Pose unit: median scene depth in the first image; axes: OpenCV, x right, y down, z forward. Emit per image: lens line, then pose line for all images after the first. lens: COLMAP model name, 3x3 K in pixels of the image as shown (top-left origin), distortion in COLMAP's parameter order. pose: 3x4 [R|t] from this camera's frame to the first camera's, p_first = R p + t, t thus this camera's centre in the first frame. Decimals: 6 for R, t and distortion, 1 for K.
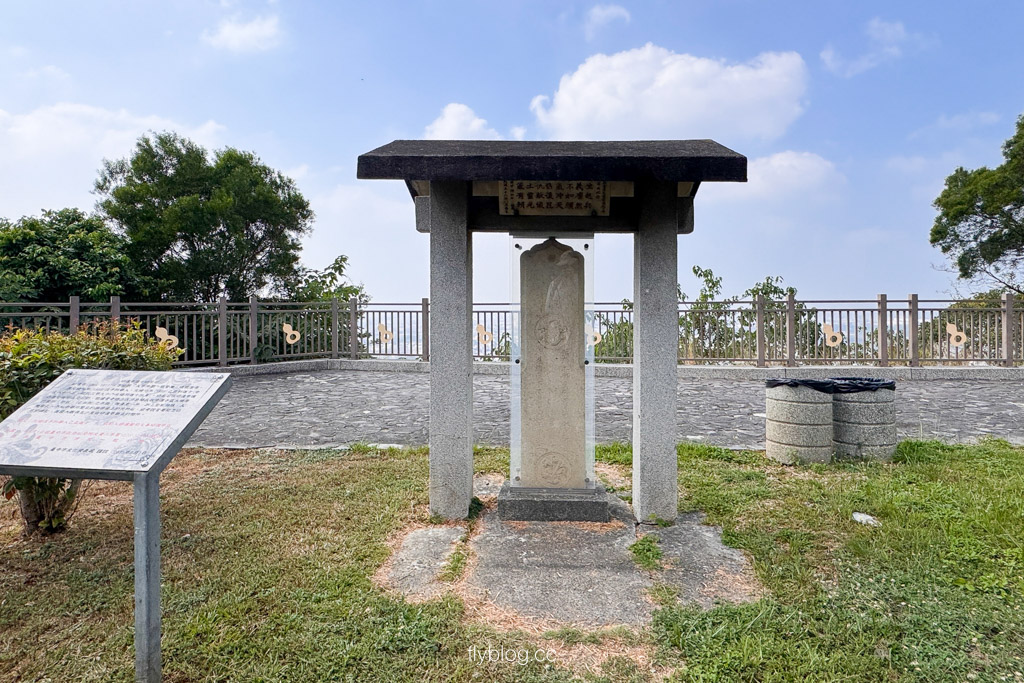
lens RADIAL K [[558.8, 0, 512.6], [0, 558.8, 300.4], [0, 0, 1]] dist [-0.000804, -0.000014]
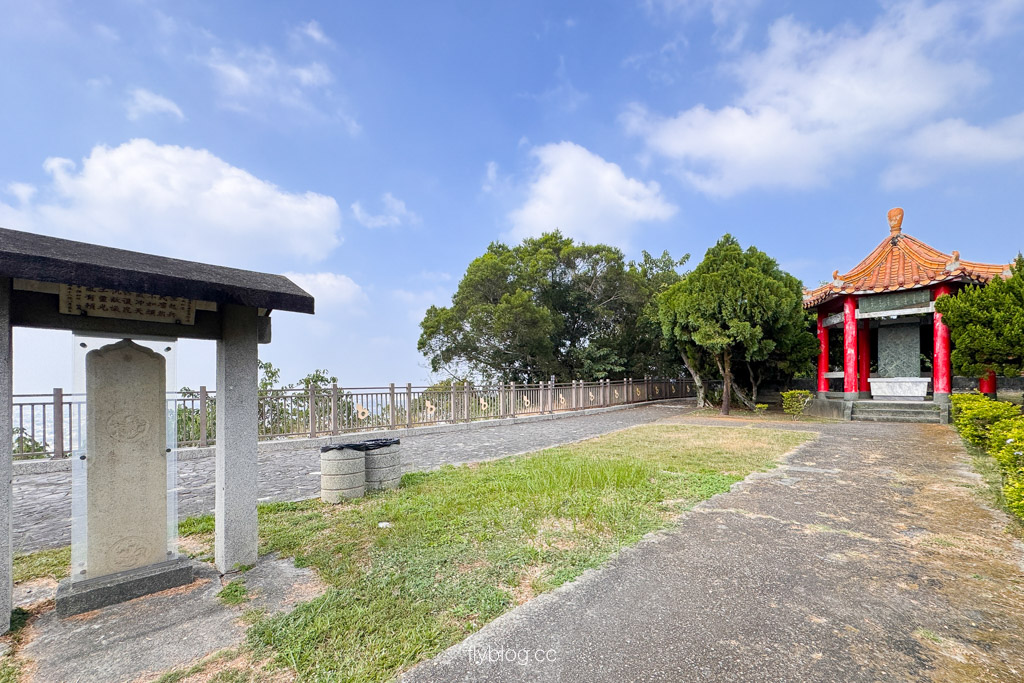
lens RADIAL K [[426.9, 0, 535.8], [0, 426.9, 384.7], [0, 0, 1]] dist [-0.002441, -0.000130]
pose [[0.611483, -0.000372, 0.791257, -0.075677], [-0.001401, 0.999998, 0.001552, -0.020221], [-0.791256, -0.002057, 0.611481, -0.099068]]
